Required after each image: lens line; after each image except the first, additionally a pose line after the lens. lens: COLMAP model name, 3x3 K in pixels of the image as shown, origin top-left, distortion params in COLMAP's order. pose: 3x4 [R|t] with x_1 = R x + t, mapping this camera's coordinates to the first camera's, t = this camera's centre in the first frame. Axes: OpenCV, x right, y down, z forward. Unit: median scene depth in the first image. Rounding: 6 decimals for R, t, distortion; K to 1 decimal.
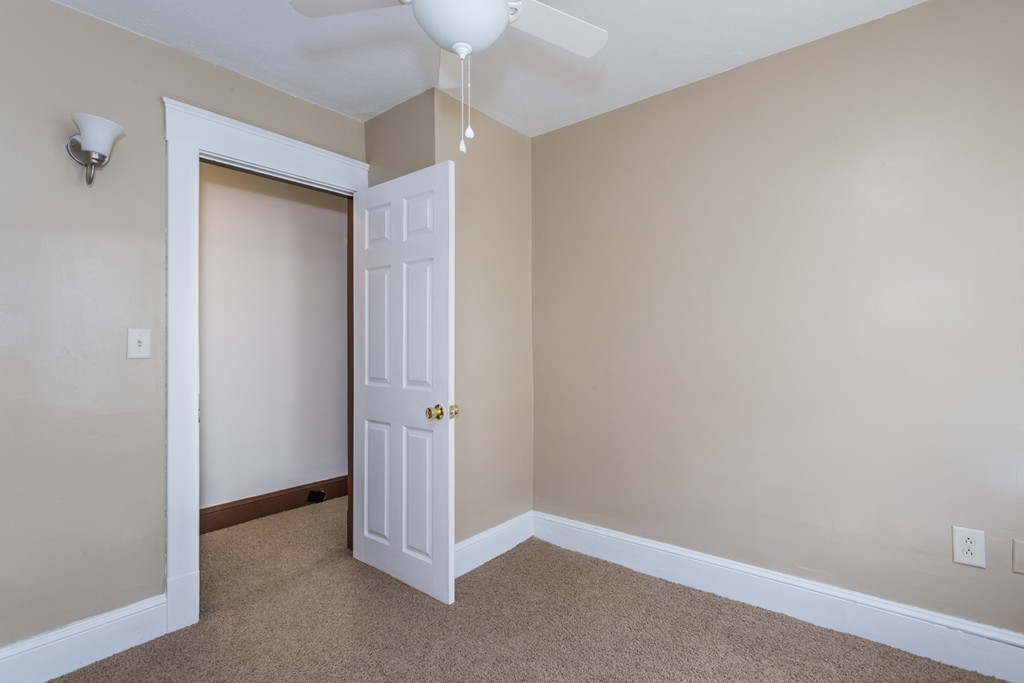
lens RADIAL K [[511.0, 0, 540.8], [0, 511.0, 339.6], [0, 0, 1]] dist [-0.006789, 0.001137]
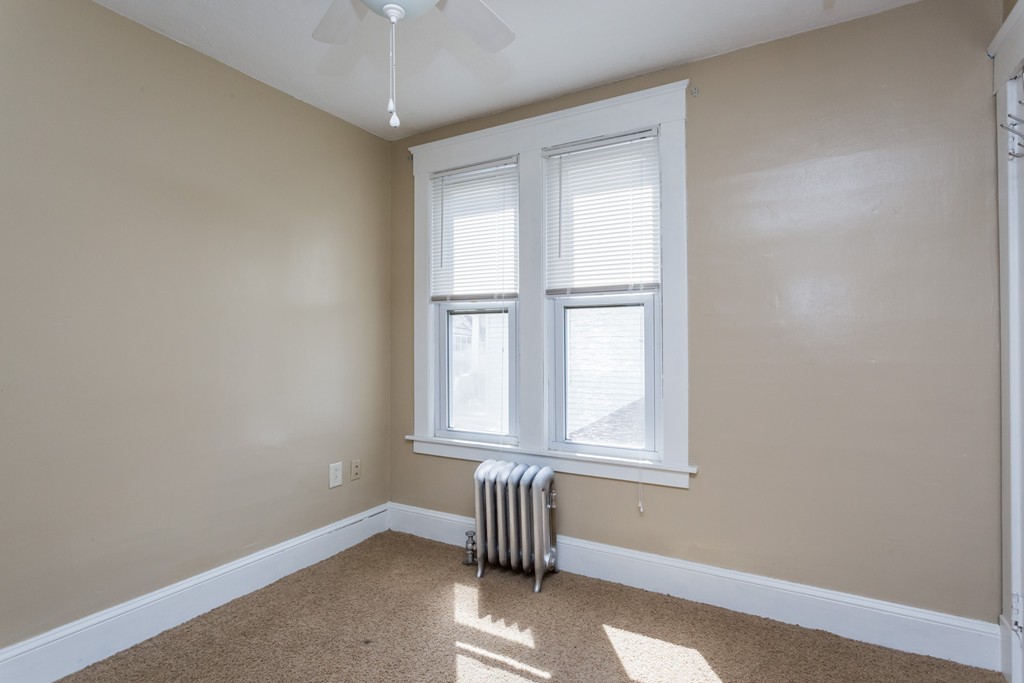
lens RADIAL K [[511.0, 0, 540.8], [0, 511.0, 339.6], [0, 0, 1]] dist [-0.006789, 0.001137]
pose [[-0.179621, 0.007629, 0.983706, -0.751274], [-0.003272, 0.999960, -0.008352, 0.005606], [-0.983730, -0.004719, -0.179589, 0.619990]]
